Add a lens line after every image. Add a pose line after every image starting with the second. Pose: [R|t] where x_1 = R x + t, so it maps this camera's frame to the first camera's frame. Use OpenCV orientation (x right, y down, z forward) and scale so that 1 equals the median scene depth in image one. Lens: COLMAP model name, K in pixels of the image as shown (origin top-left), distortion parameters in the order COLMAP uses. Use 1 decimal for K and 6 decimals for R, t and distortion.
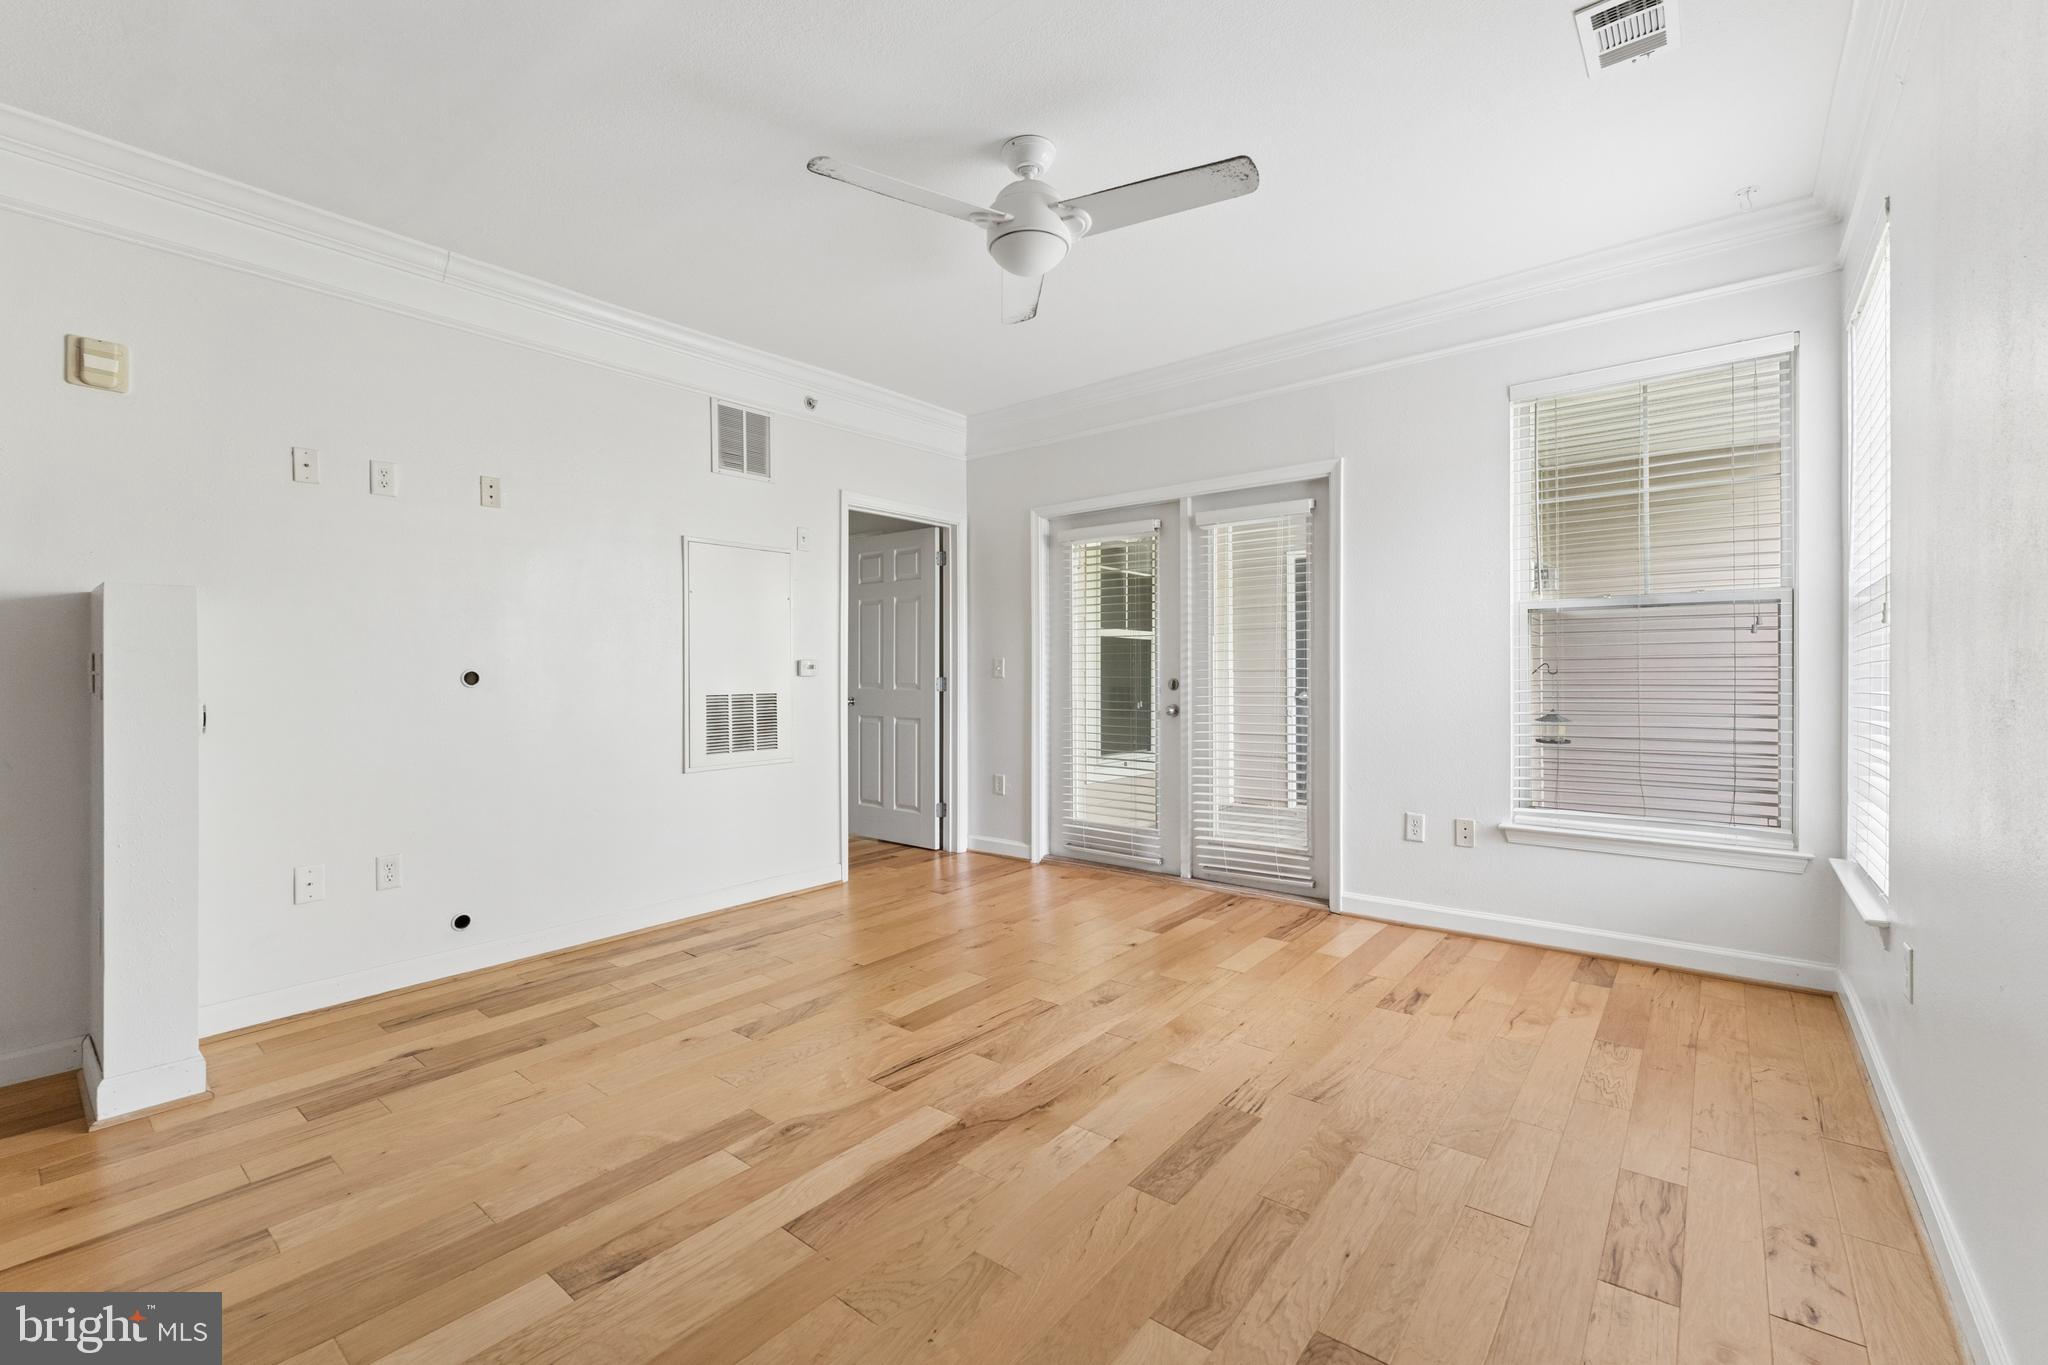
lens RADIAL K [[859.8, 0, 1016.0], [0, 859.8, 676.5], [0, 0, 1]] dist [-0.001147, -0.000318]
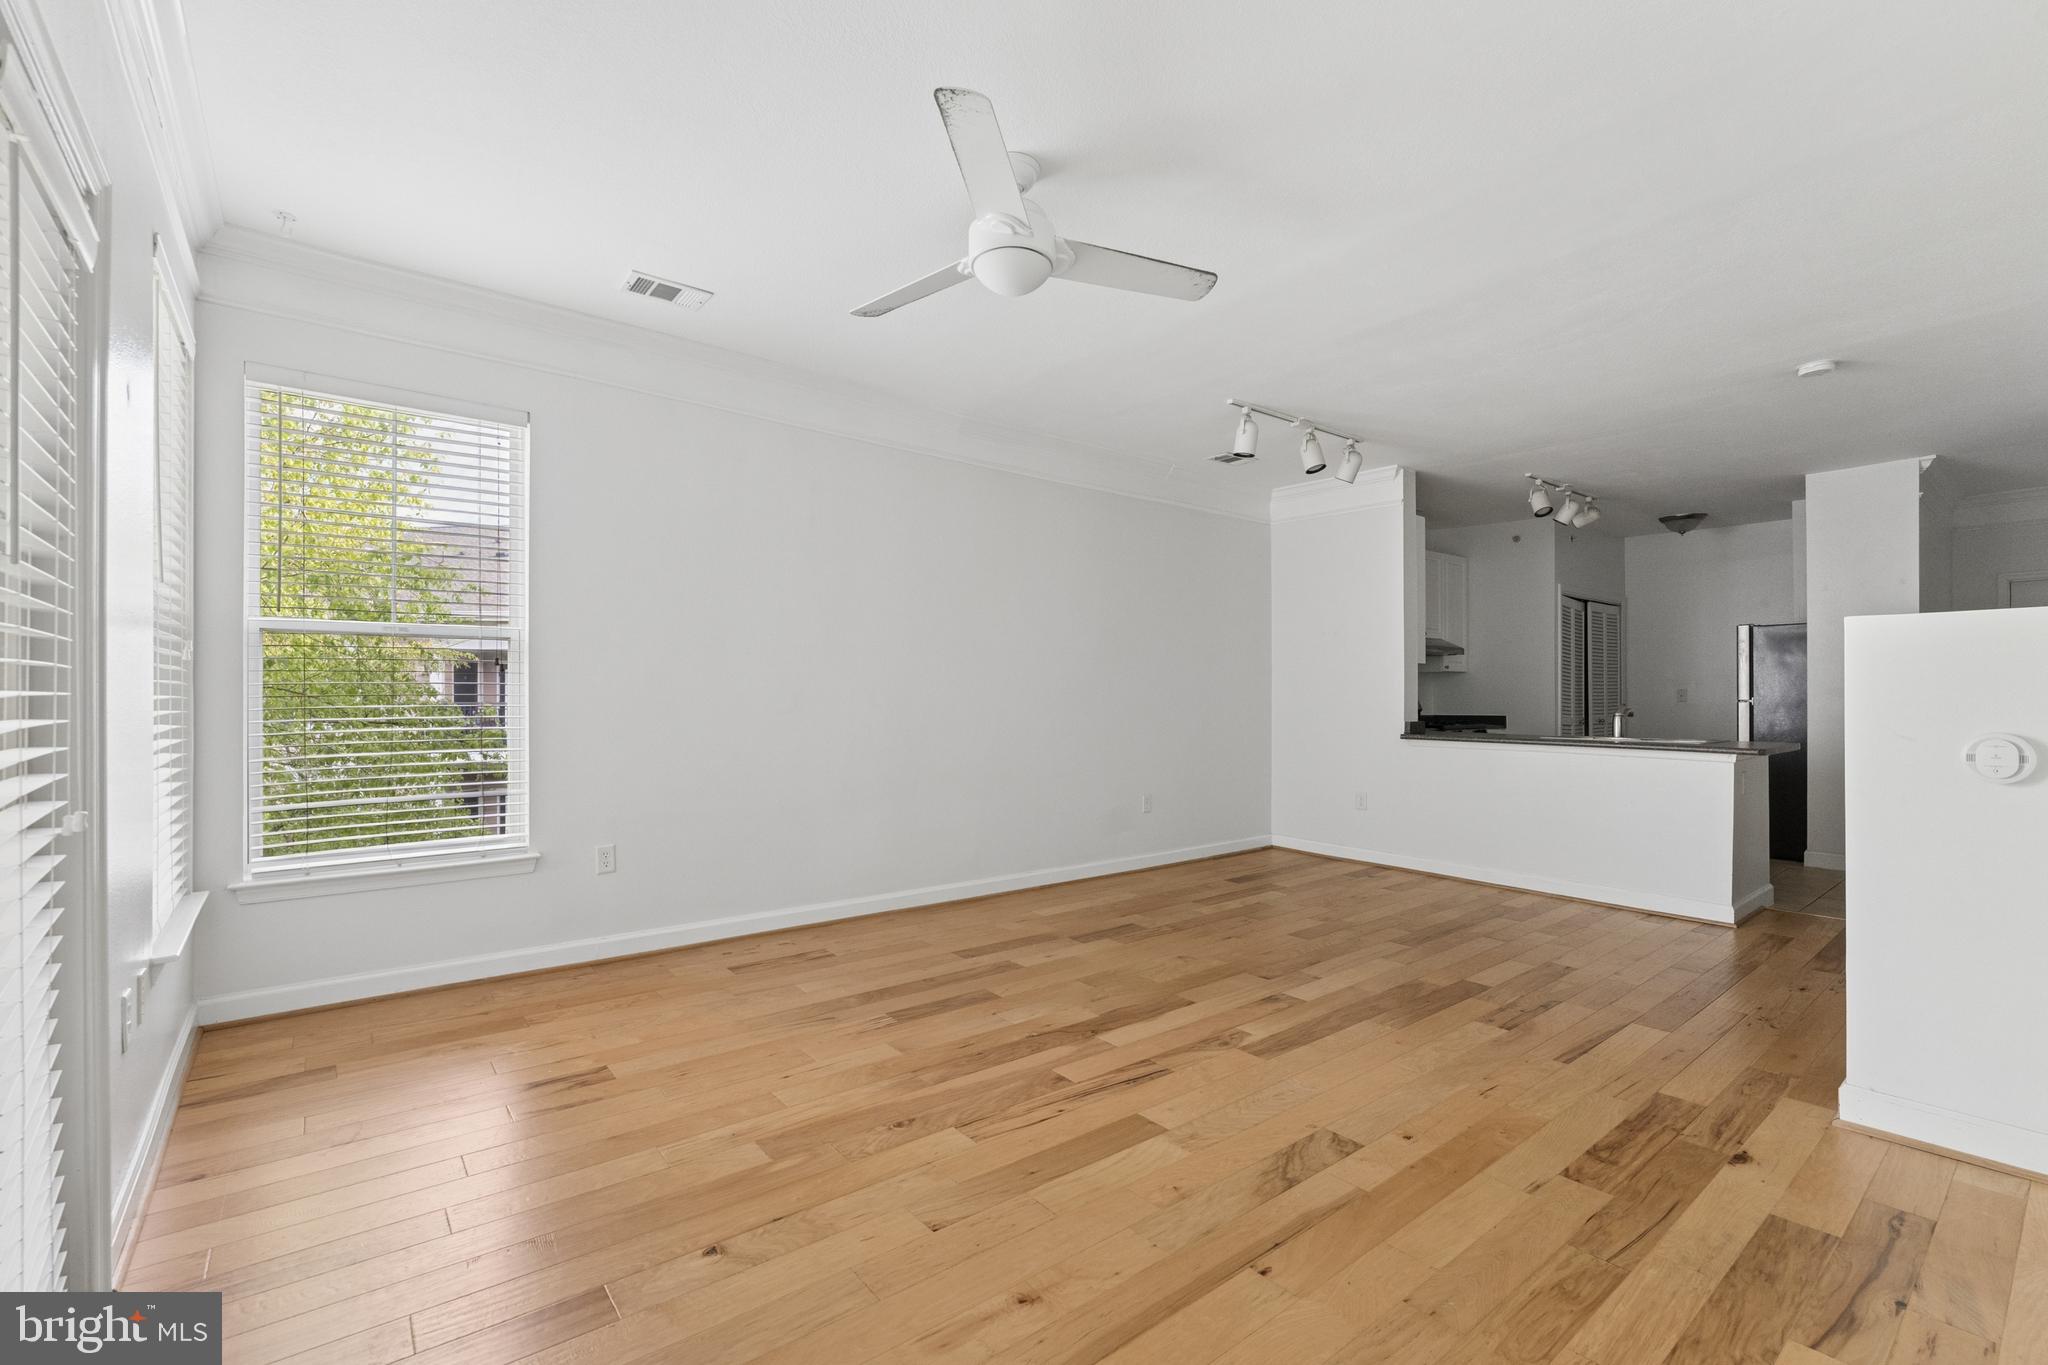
lens RADIAL K [[874.0, 0, 1010.7], [0, 874.0, 704.1], [0, 0, 1]] dist [-0.000050, 0.000132]
pose [[-0.977301, -0.000072, 0.211856, -0.152701], [0.001698, 0.999965, 0.008173, -0.009623], [-0.211849, 0.008347, -0.977267, 1.591456]]
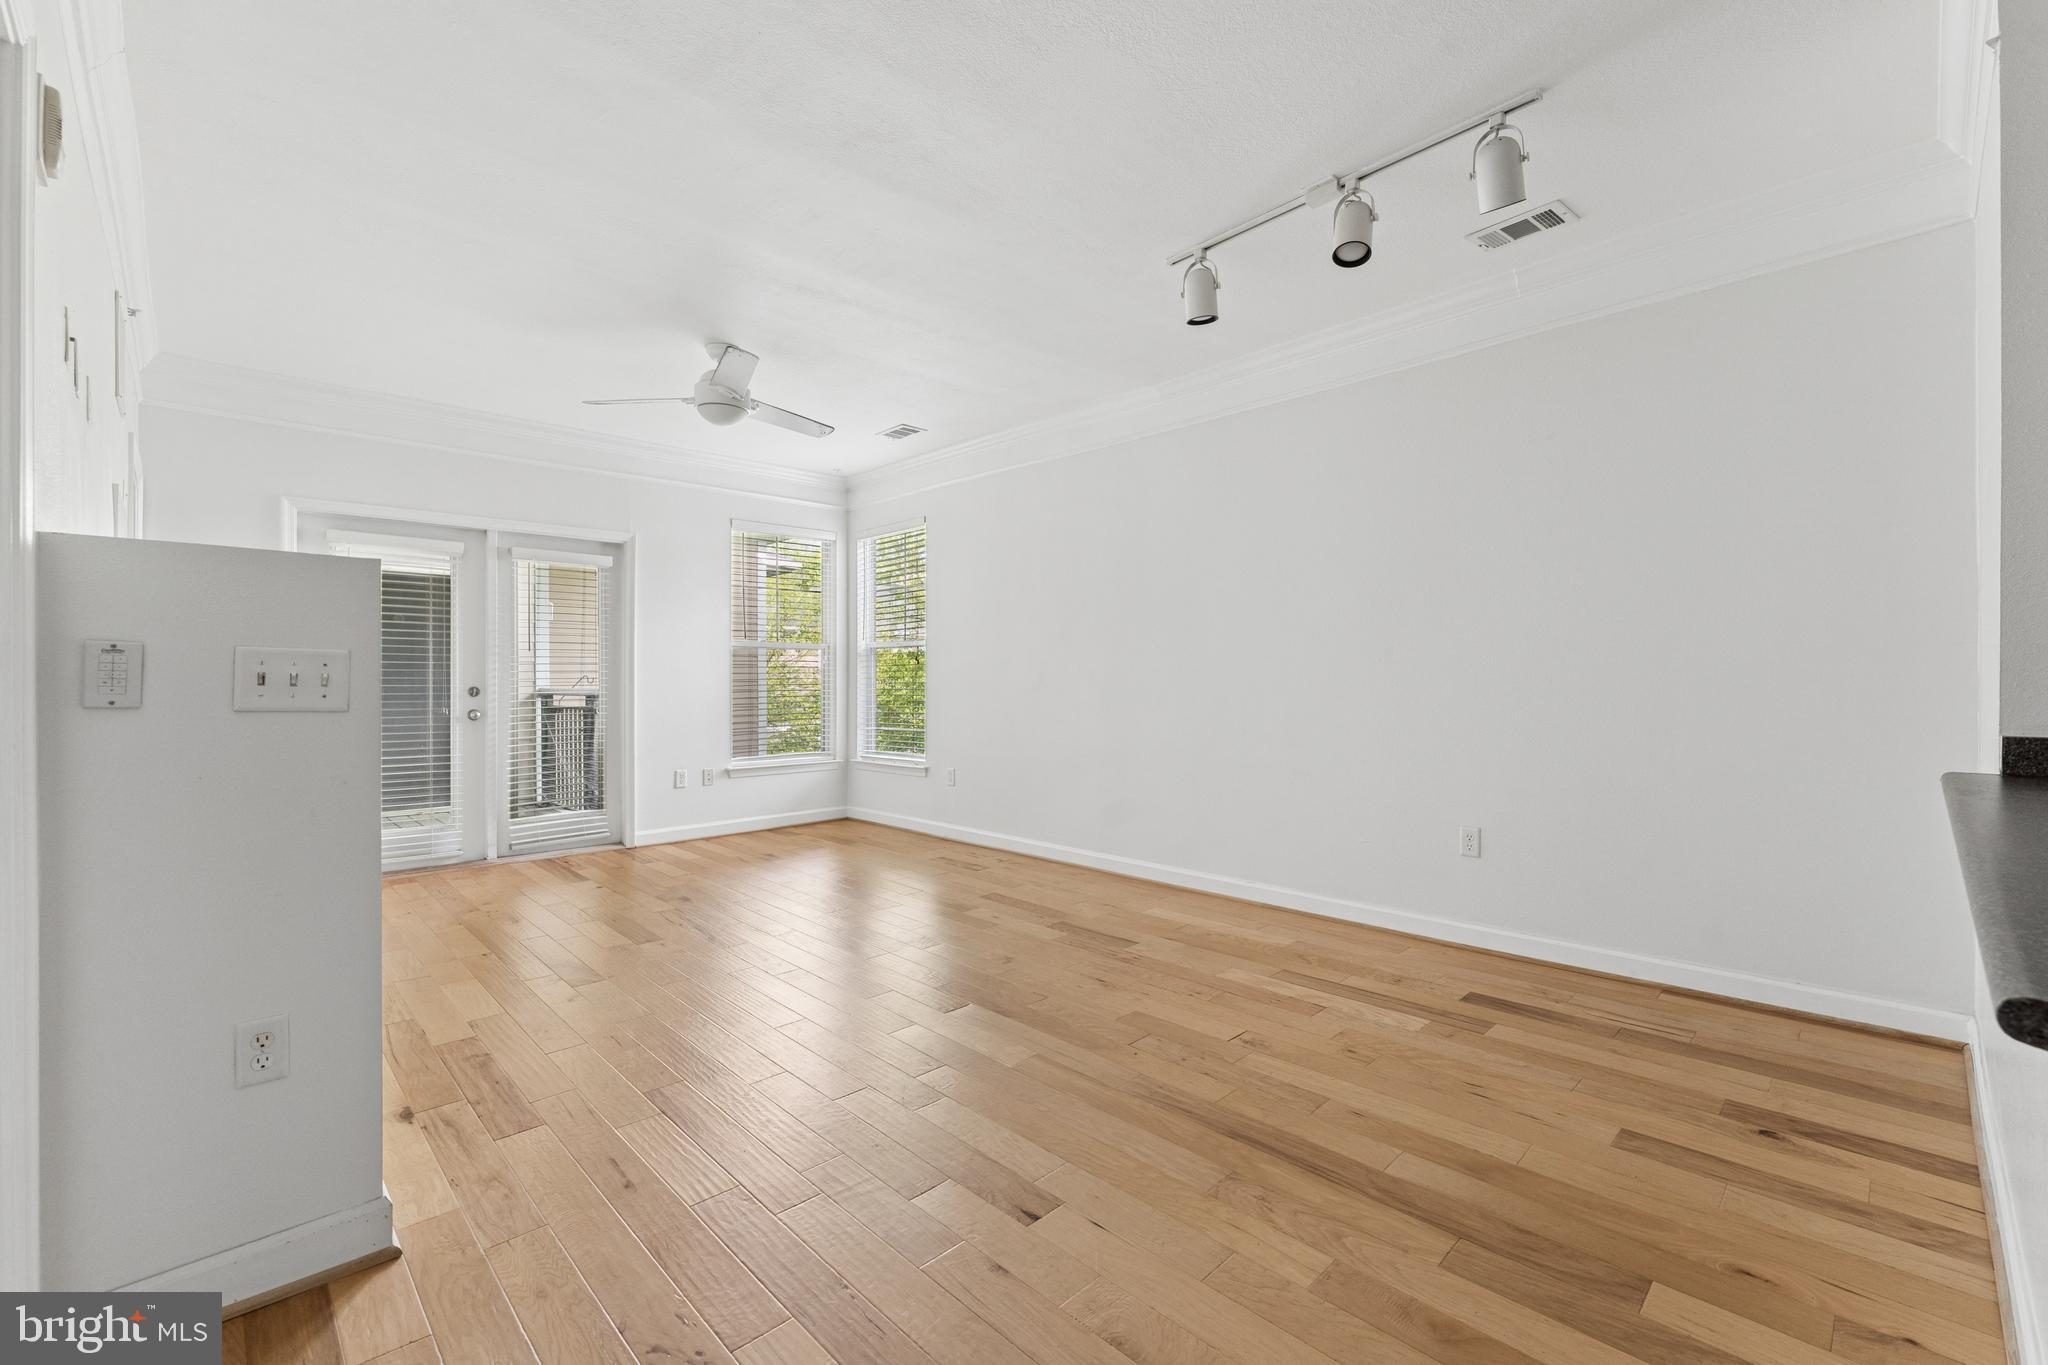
lens RADIAL K [[864.5, 0, 1016.0], [0, 864.5, 681.5], [0, 0, 1]] dist [-0.000064, 0.000101]
pose [[0.120386, 0.002150, 0.992725, -1.205736], [0.005911, 0.999978, -0.002883, 0.004680], [-0.992710, 0.006215, 0.120371, 0.224834]]
